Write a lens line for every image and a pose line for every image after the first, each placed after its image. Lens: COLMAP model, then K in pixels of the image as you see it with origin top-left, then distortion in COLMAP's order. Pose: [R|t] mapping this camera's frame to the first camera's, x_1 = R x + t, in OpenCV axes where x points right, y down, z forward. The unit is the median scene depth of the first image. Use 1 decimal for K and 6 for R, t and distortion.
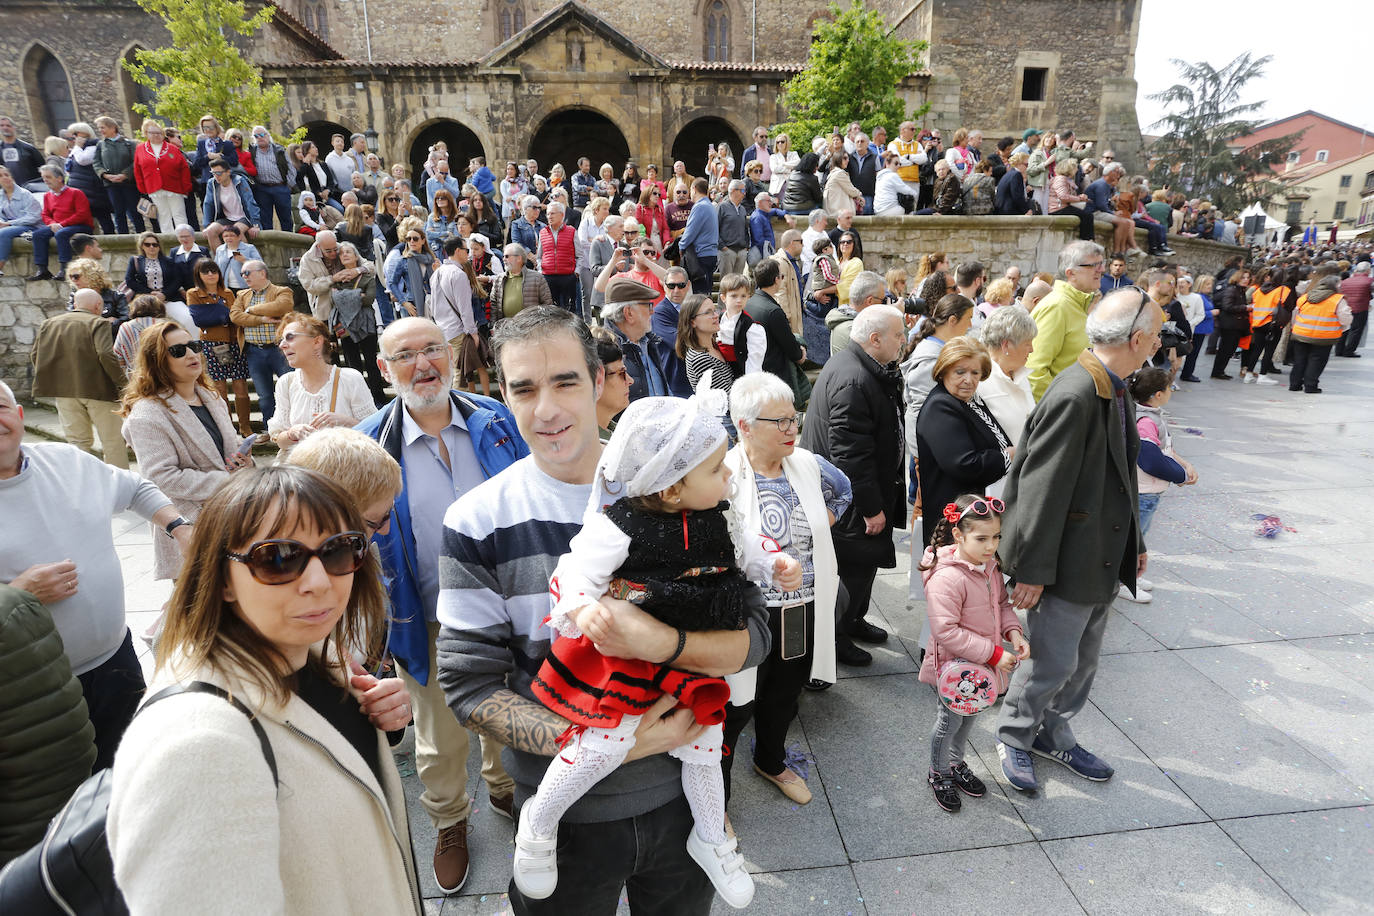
lens RADIAL K [[659.6, 0, 685.6], [0, 659.6, 452.5], [0, 0, 1]] dist [-0.062403, 0.021975]
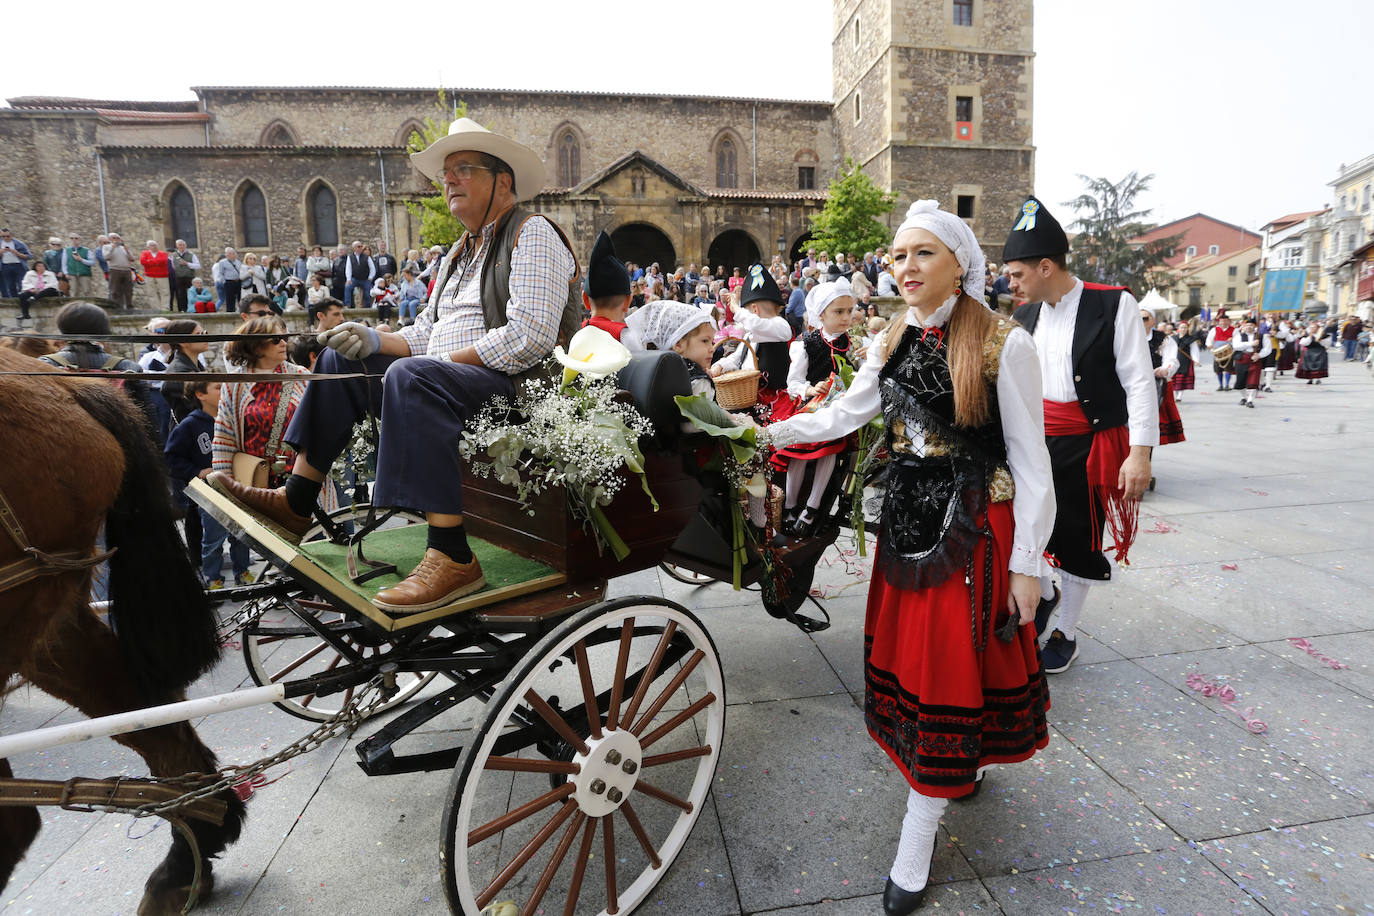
lens RADIAL K [[658.5, 0, 687.2], [0, 658.5, 451.0], [0, 0, 1]] dist [-0.075809, 0.028874]
pose [[0.998604, -0.015569, 0.050484, -0.142866], [0.021833, 0.991790, -0.126003, 0.117311], [-0.048108, 0.126929, 0.990745, -0.300890]]
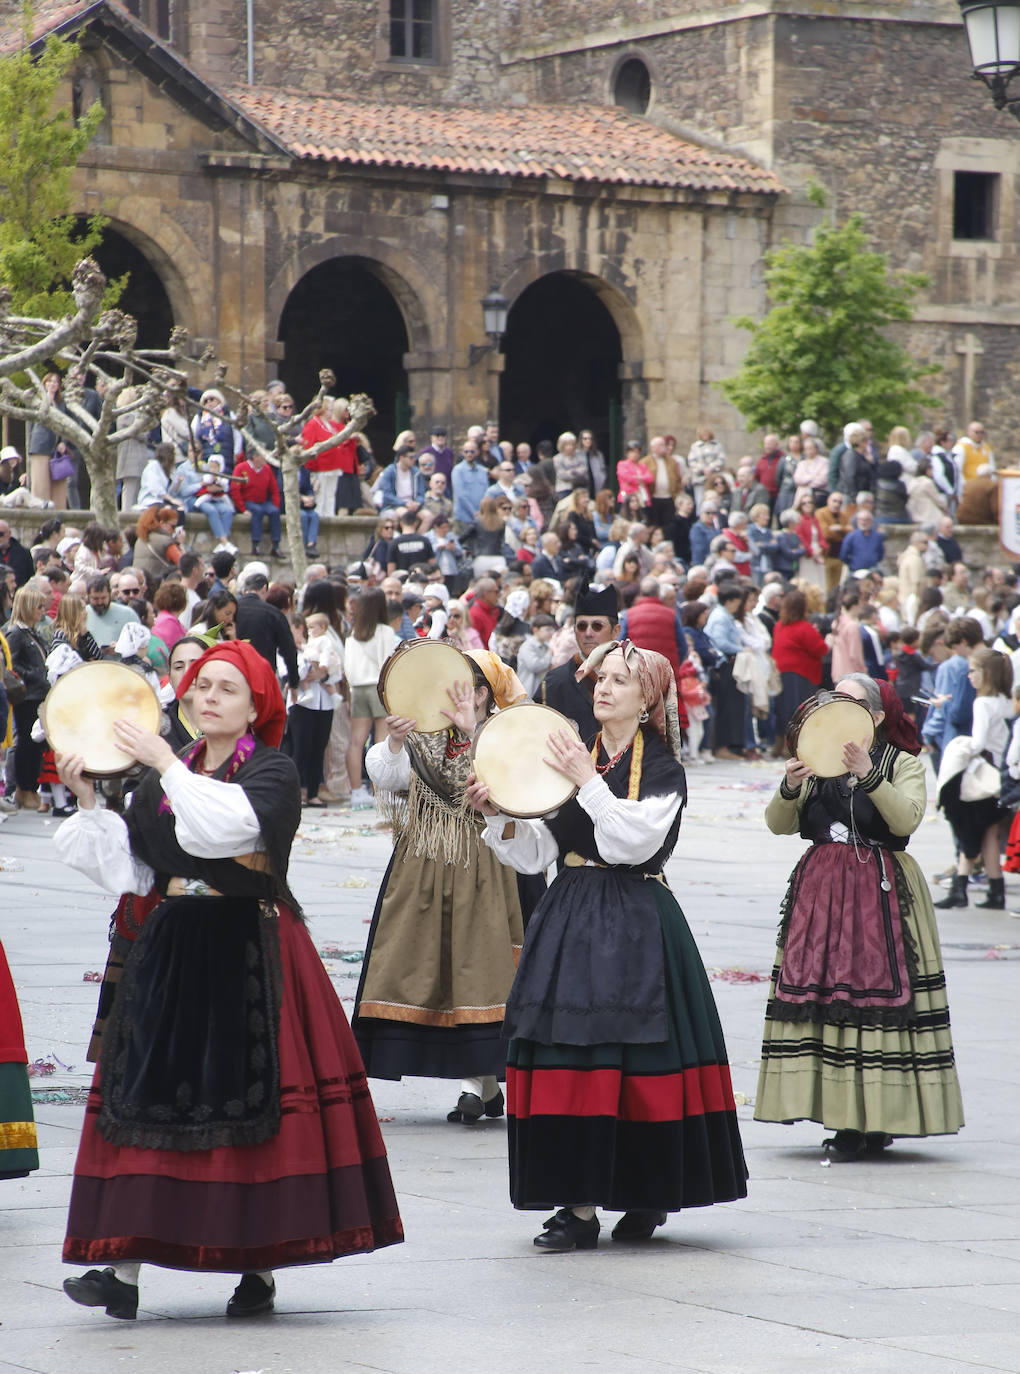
lens RADIAL K [[5820.0, 0, 504.6], [0, 5820.0, 762.1], [0, 0, 1]] dist [1.036944, 0.123585]
pose [[0.889363, 0.016716, 0.456896, -1.731020], [0.102243, 0.966751, -0.234389, 0.782905], [-0.445623, 0.255171, 0.858084, -2.446193]]
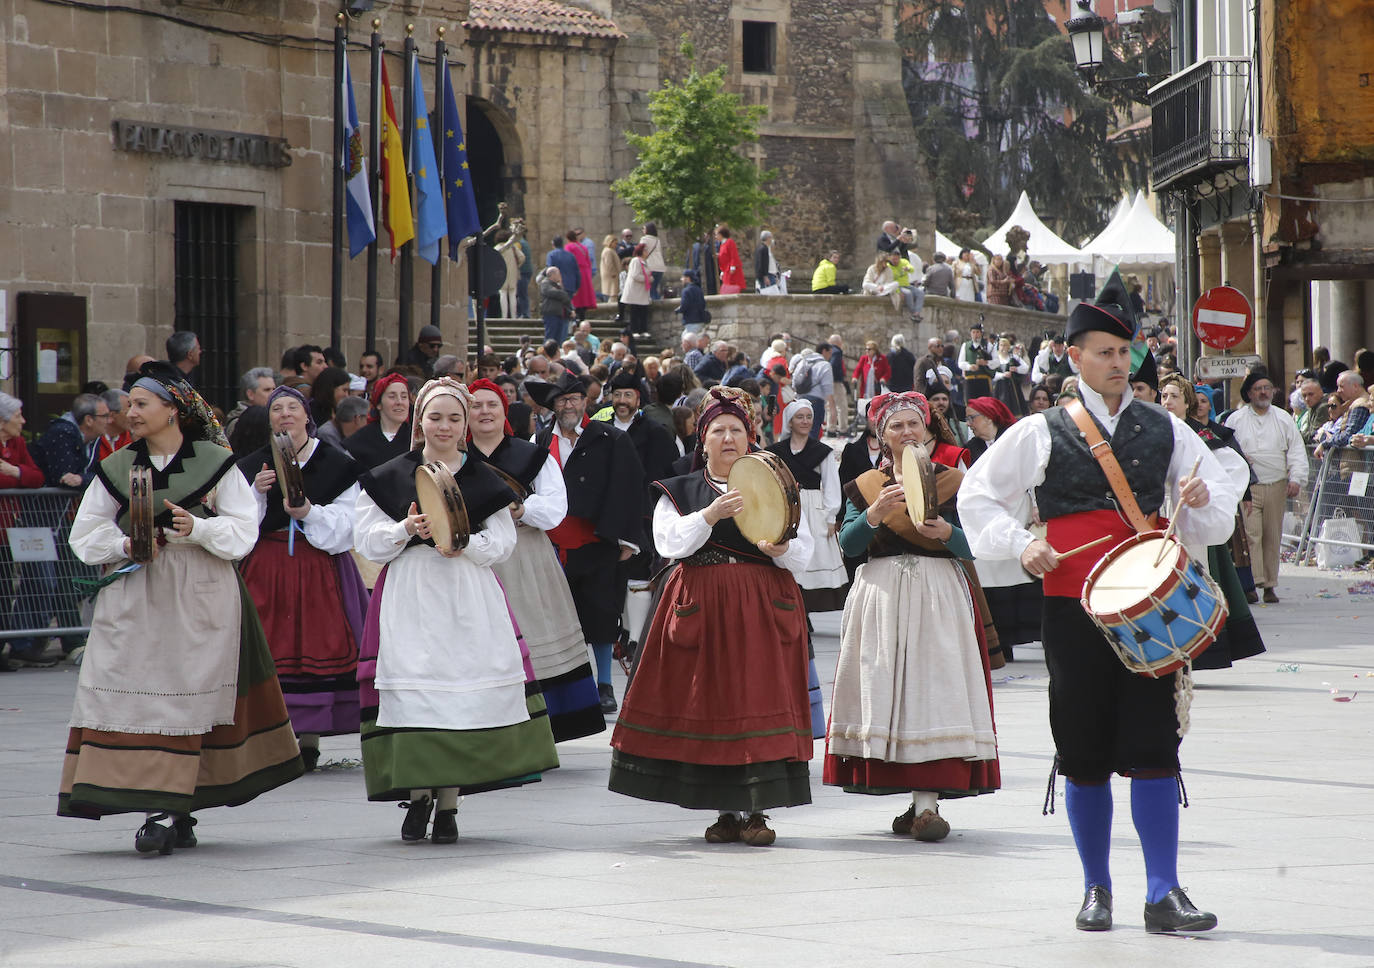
lens RADIAL K [[5466.0, 0, 733.2], [0, 5466.0, 480.2], [0, 0, 1]] dist [0.767488, 2.679615]
pose [[0.824488, 0.007787, 0.565826, -2.493484], [0.141065, 0.965511, -0.218838, 0.979750], [-0.548015, 0.260247, 0.794953, -3.108973]]
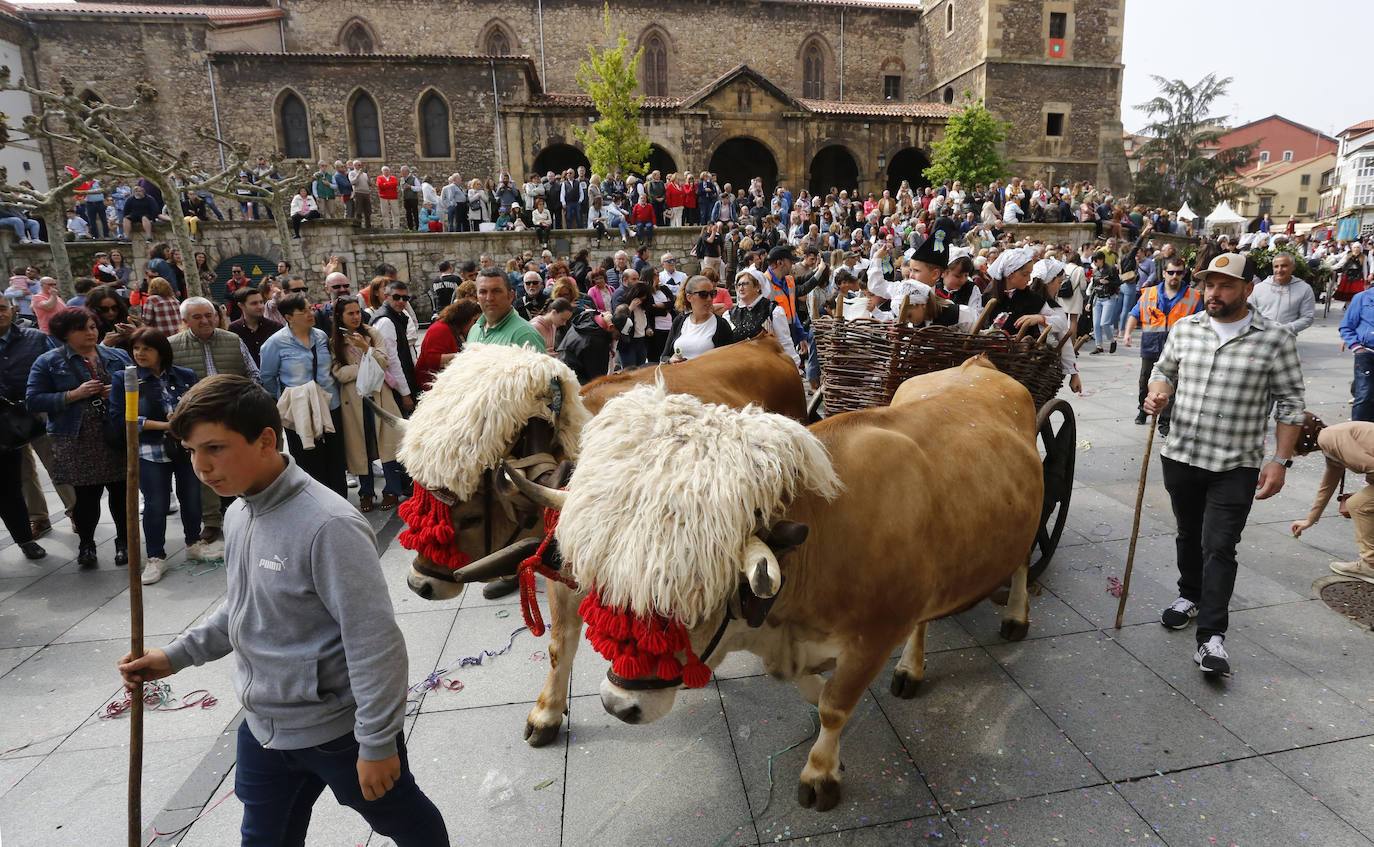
lens RADIAL K [[727.5, 0, 734.7], [0, 727.5, 440.9], [0, 0, 1]] dist [-0.076321, 0.032447]
pose [[0.995610, -0.024575, 0.090313, -0.343853], [0.027287, 0.999209, -0.028922, 0.164718], [-0.089531, 0.031259, 0.995493, -0.516325]]
